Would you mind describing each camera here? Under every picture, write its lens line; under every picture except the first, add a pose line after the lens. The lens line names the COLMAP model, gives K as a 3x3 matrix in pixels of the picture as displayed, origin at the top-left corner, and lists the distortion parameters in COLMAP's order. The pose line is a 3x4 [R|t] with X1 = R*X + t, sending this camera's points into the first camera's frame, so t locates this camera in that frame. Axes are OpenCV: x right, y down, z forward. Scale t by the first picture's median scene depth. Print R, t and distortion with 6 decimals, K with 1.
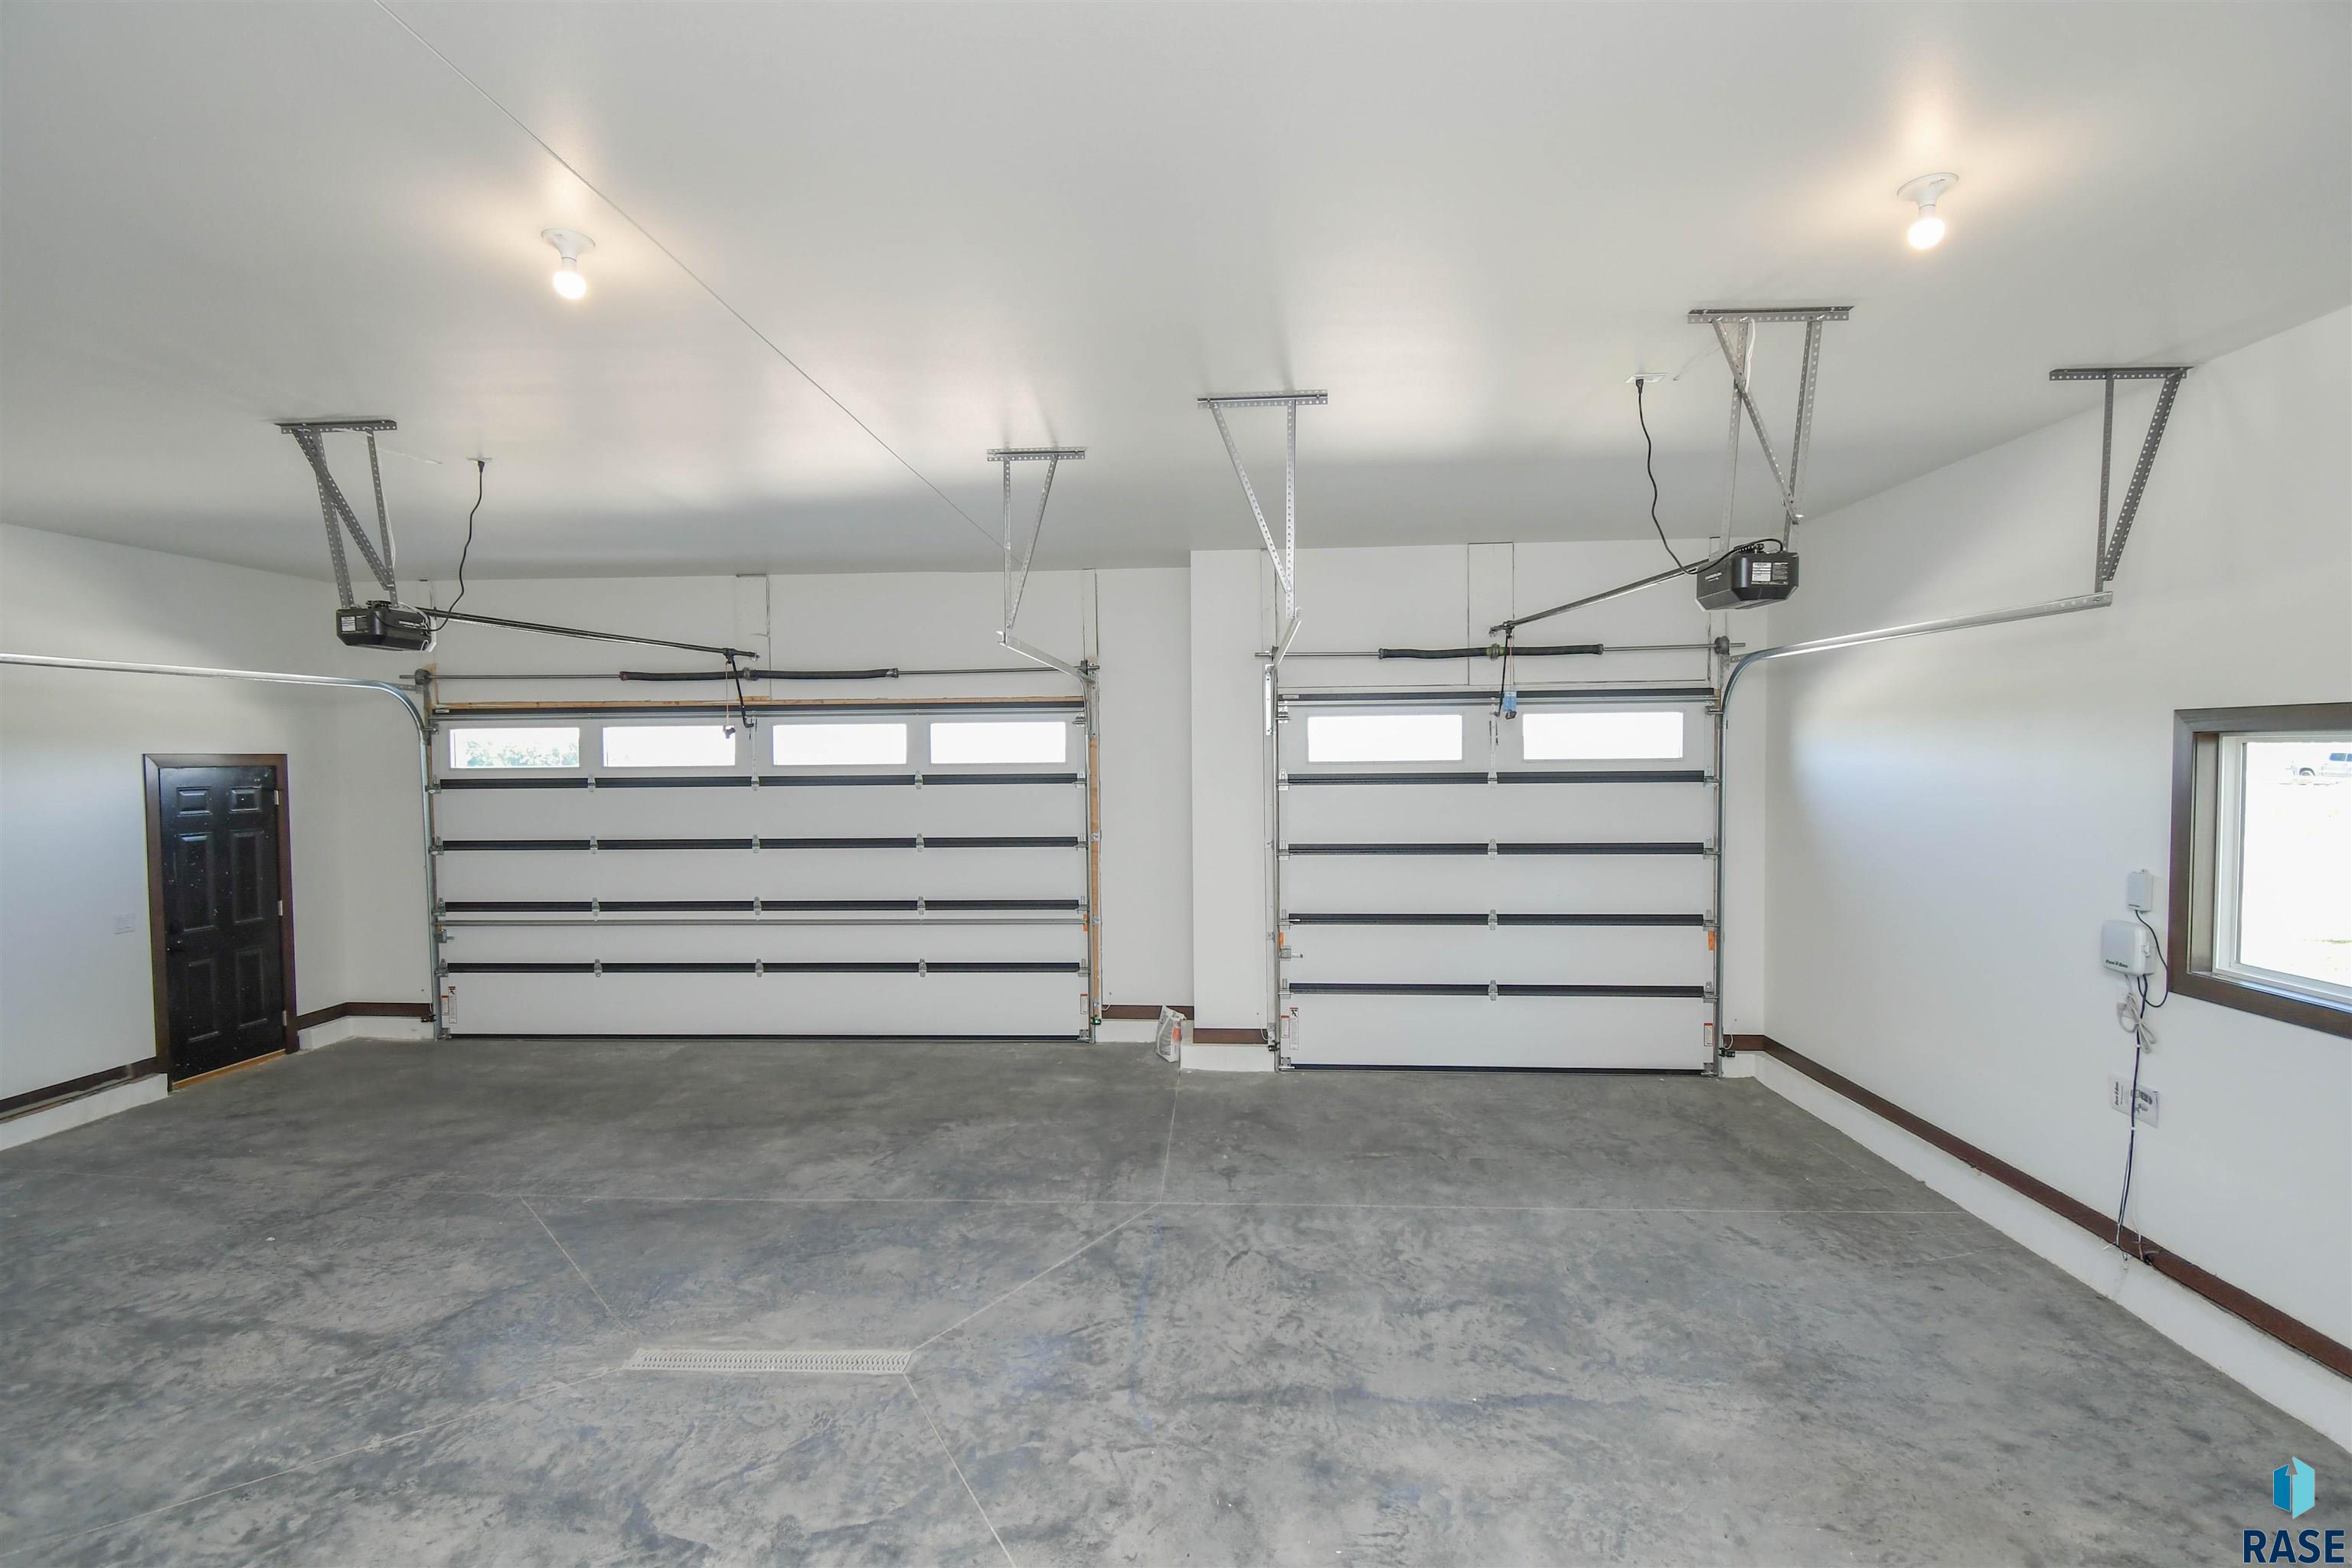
lens RADIAL K [[1015.6, 0, 1176.0], [0, 1015.6, 784.0], [0, 0, 1]] dist [0.026519, -0.014573]
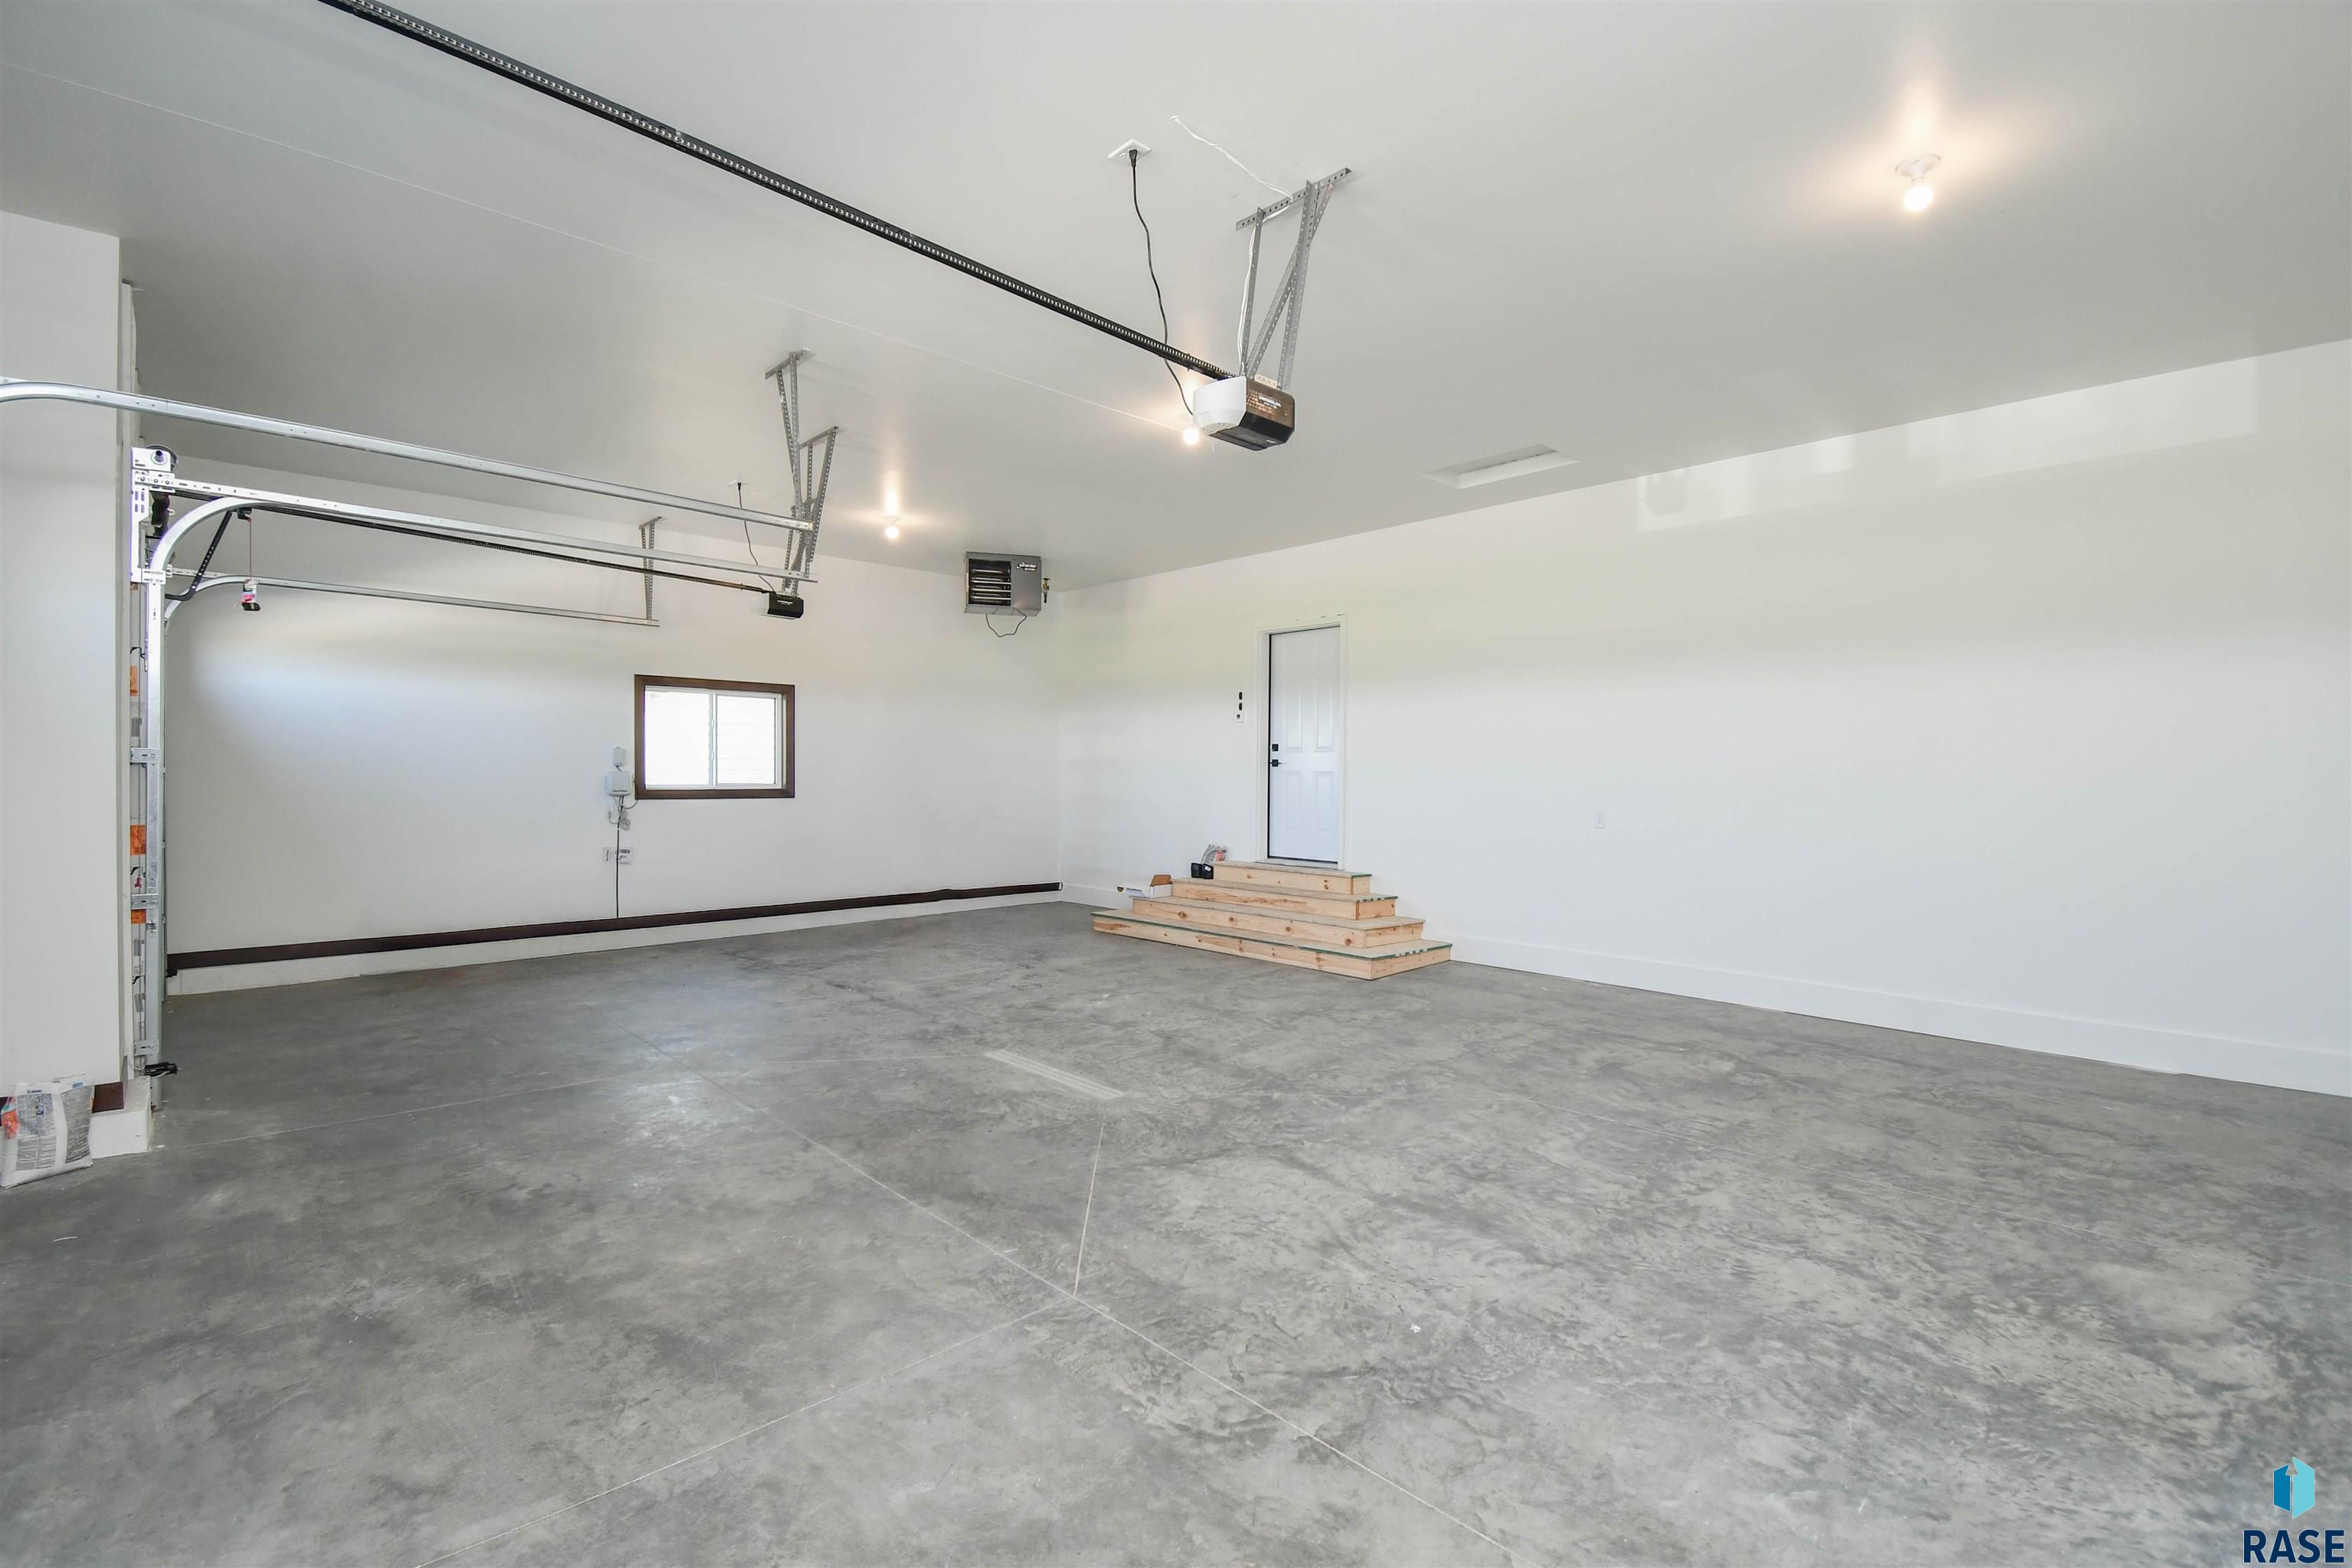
lens RADIAL K [[1025.9, 0, 1176.0], [0, 1025.9, 784.0], [0, 0, 1]] dist [0.030750, -0.025846]
pose [[-0.721771, 0.000514, 0.692132, -1.390078], [0.030672, 0.999041, 0.031244, 0.130639], [-0.691452, 0.043780, -0.721094, 1.756501]]
